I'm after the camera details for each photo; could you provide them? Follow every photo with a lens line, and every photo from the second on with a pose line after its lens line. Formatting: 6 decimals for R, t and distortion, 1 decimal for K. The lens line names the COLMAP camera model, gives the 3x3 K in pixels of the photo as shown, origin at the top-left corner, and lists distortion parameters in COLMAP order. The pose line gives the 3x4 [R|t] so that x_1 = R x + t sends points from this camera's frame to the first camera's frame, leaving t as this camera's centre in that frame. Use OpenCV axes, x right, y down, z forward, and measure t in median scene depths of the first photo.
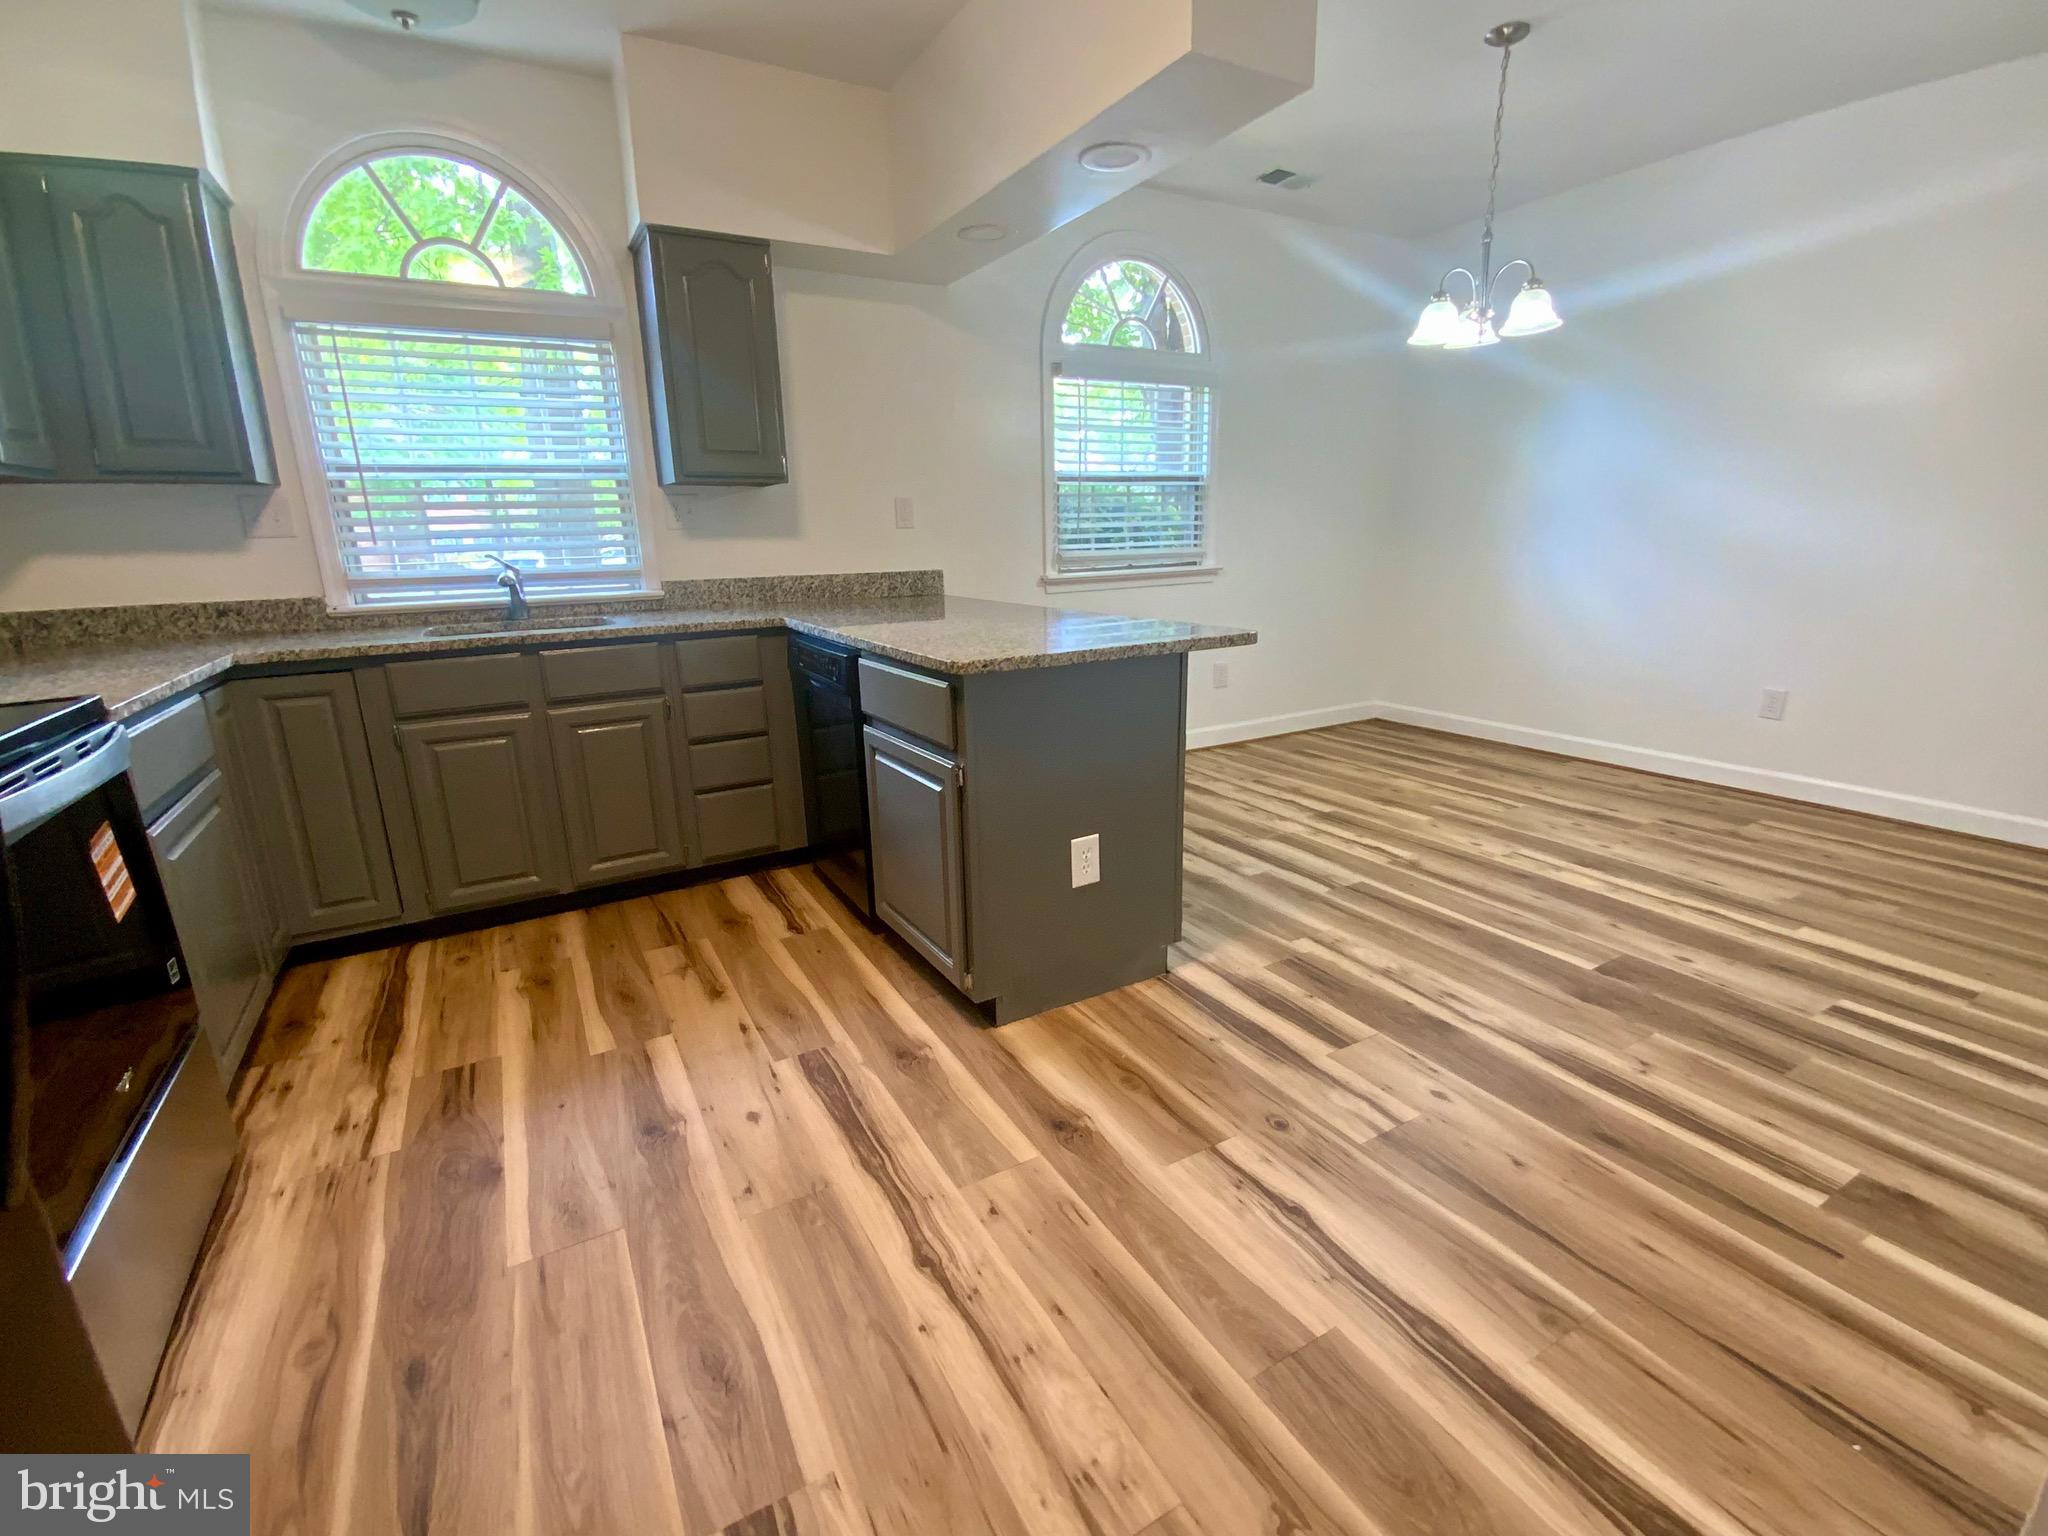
lens RADIAL K [[903.0, 0, 1017.6], [0, 903.0, 771.4], [0, 0, 1]] dist [0.009729, -0.010617]
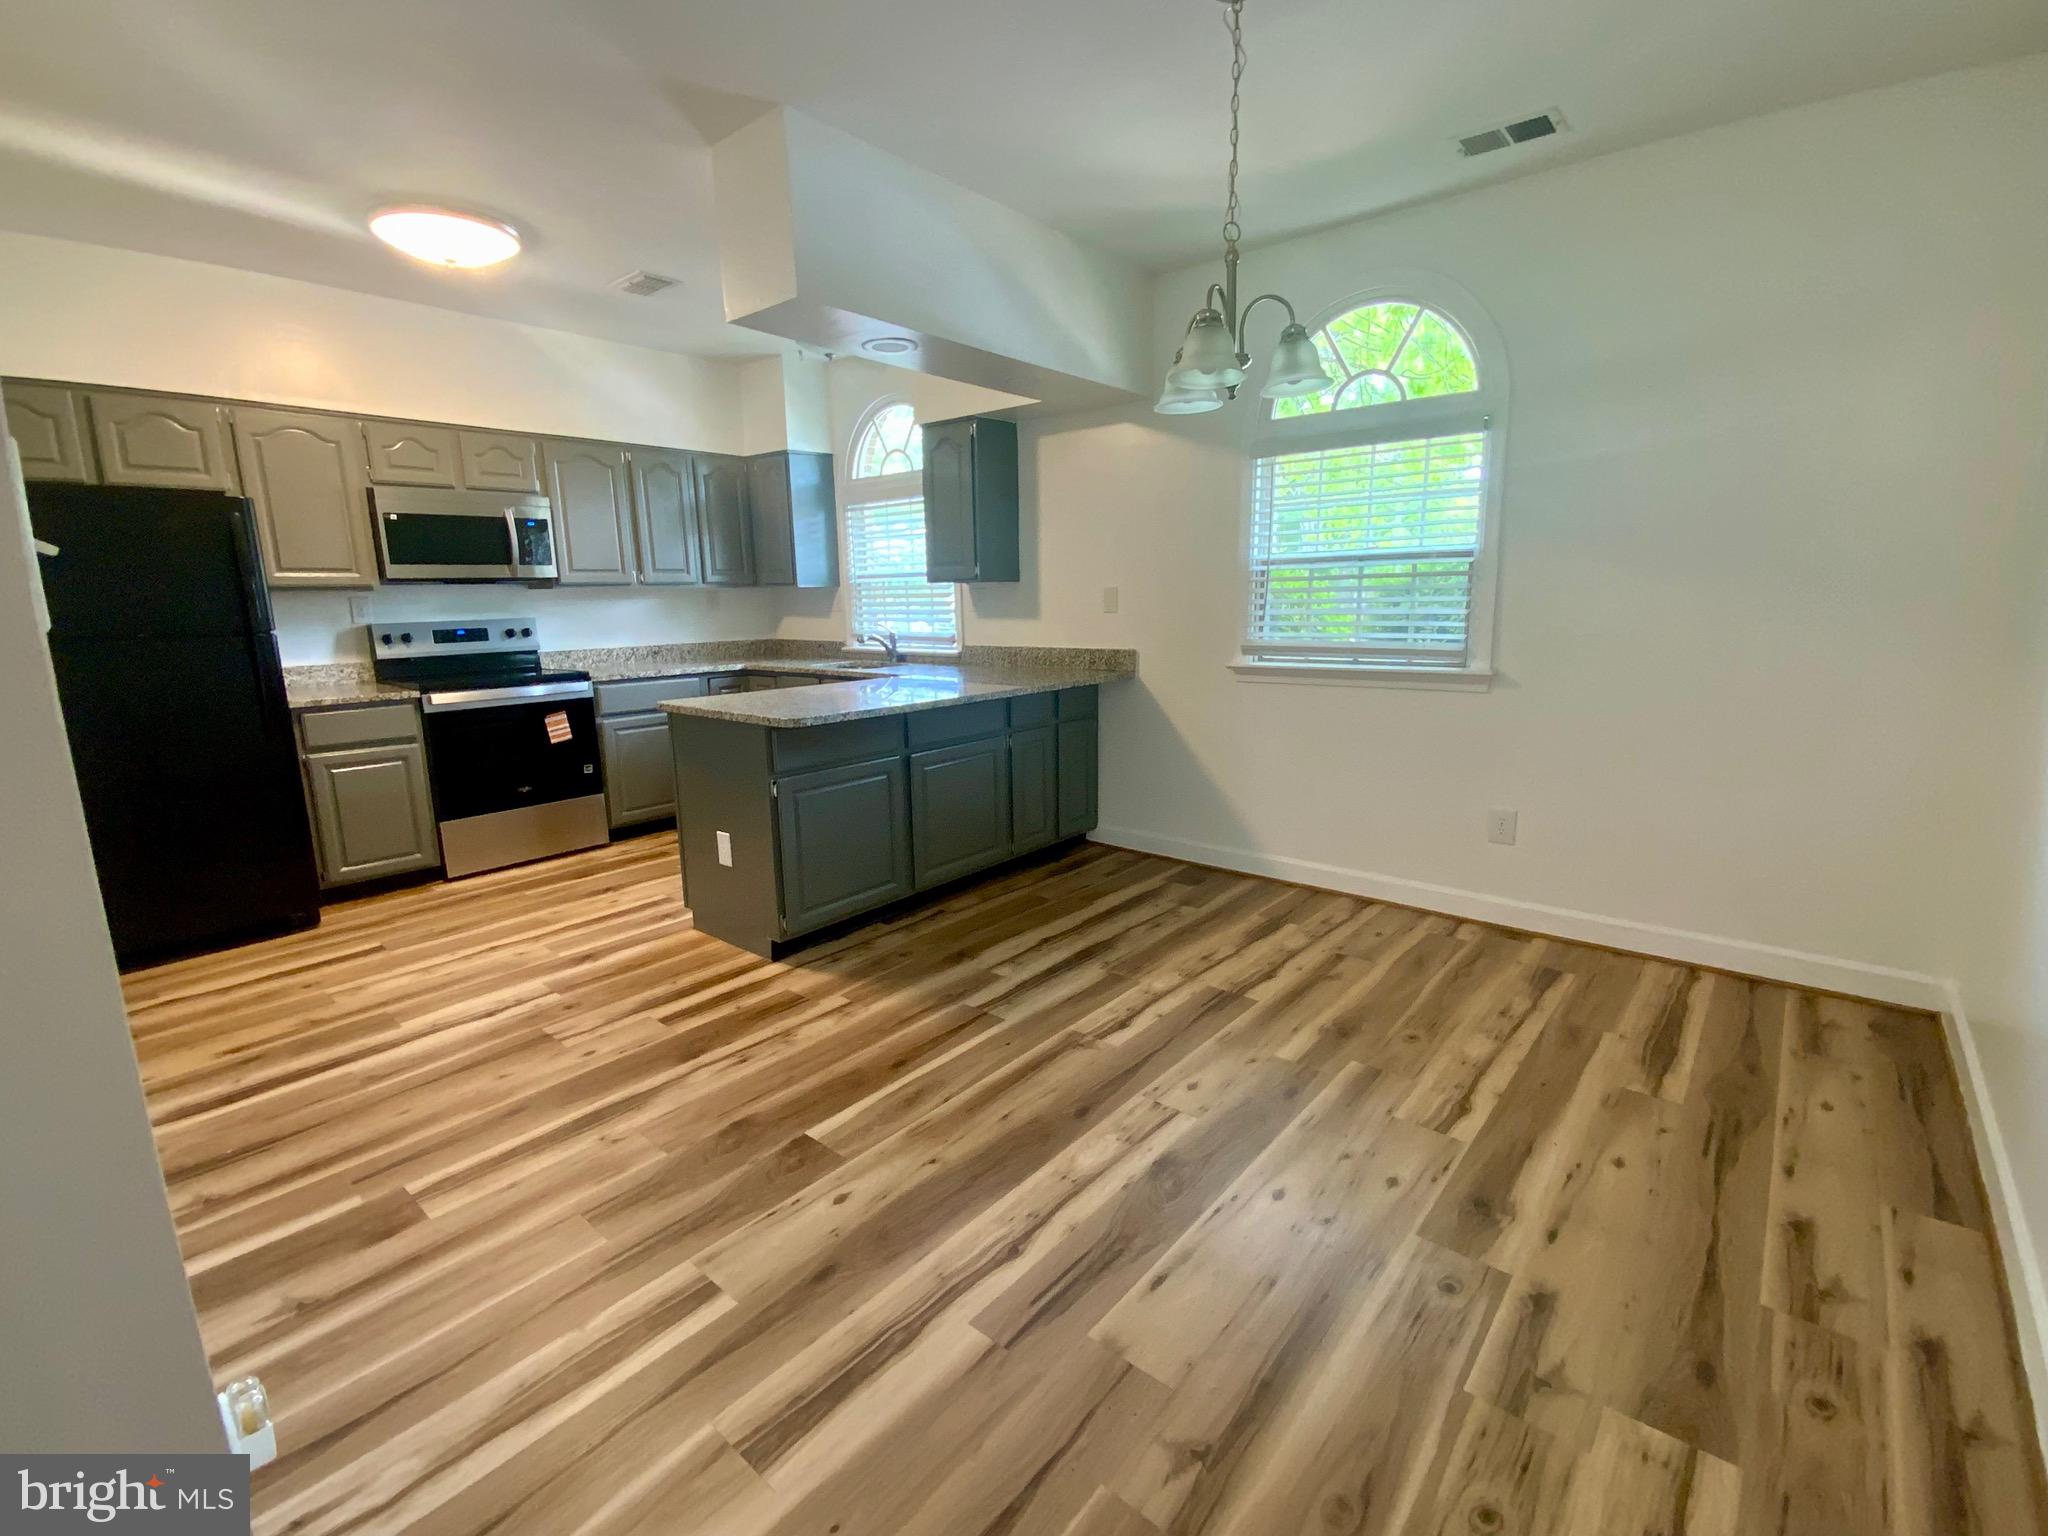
lens RADIAL K [[903.0, 0, 1023.6], [0, 903.0, 768.4], [0, 0, 1]] dist [0.009729, -0.010617]
pose [[0.348825, 0.193868, -0.916917, 1.343617], [-0.232090, 0.965765, 0.115902, -0.267548], [0.907995, 0.172377, 0.381878, 0.715774]]
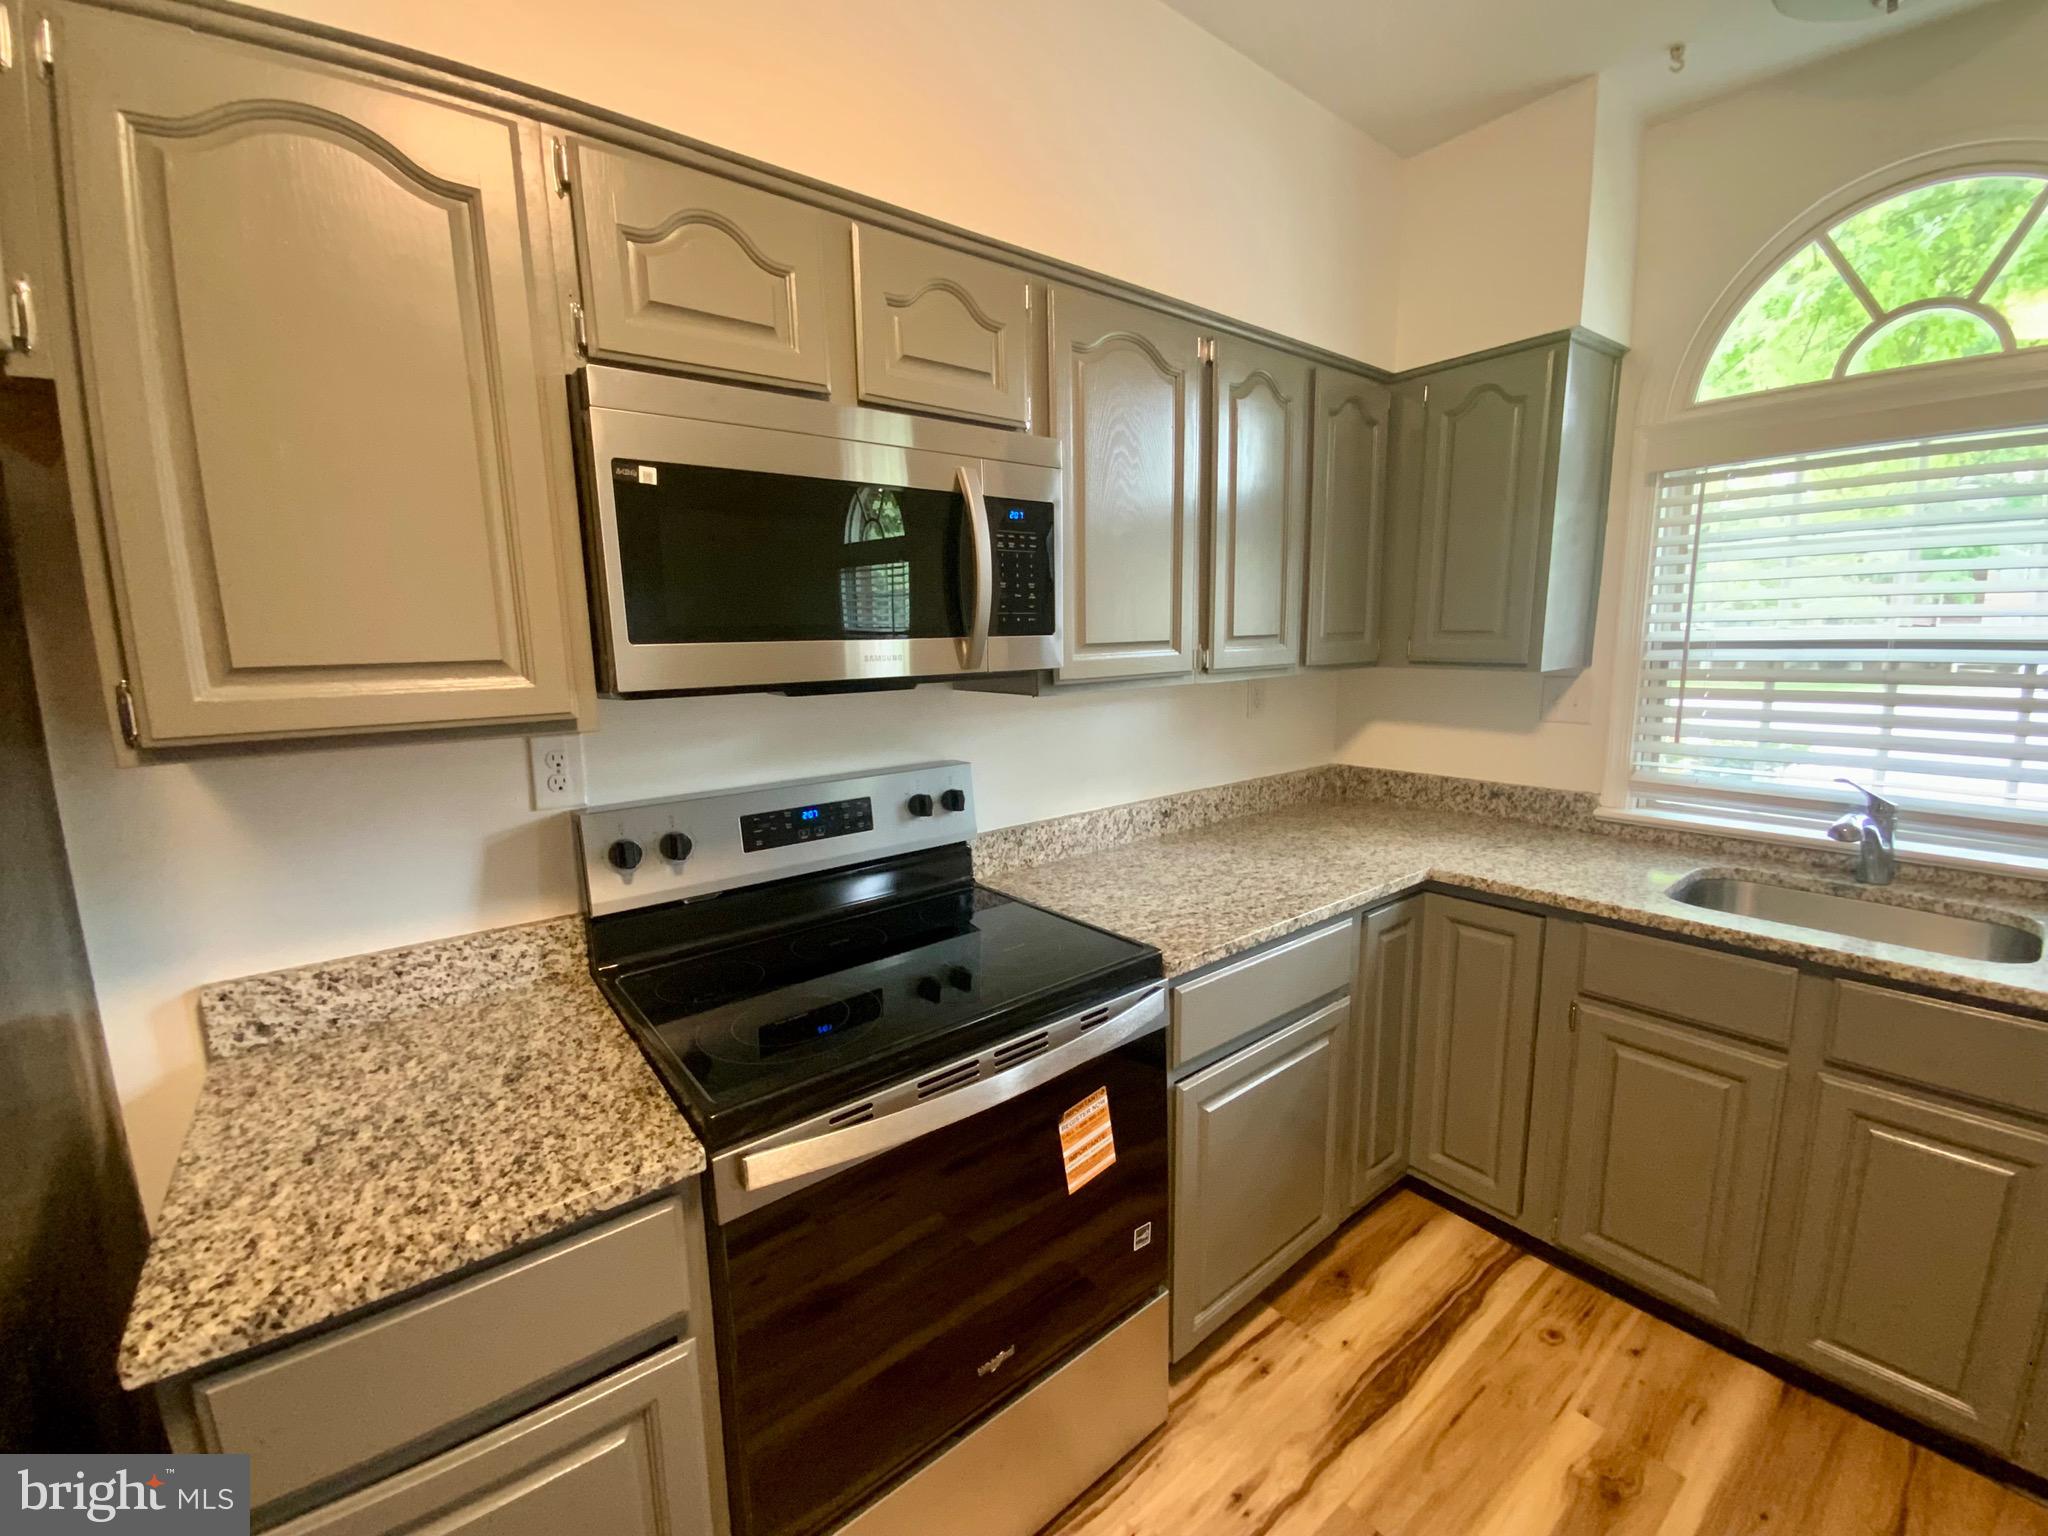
lens RADIAL K [[844.3, 0, 1032.9], [0, 844.3, 769.6], [0, 0, 1]] dist [0.000342, -0.003924]
pose [[0.152936, 0.178920, -0.971904, -0.105432], [-0.239031, 0.960969, 0.139294, -0.217343], [0.958892, 0.211012, 0.189735, 0.379803]]
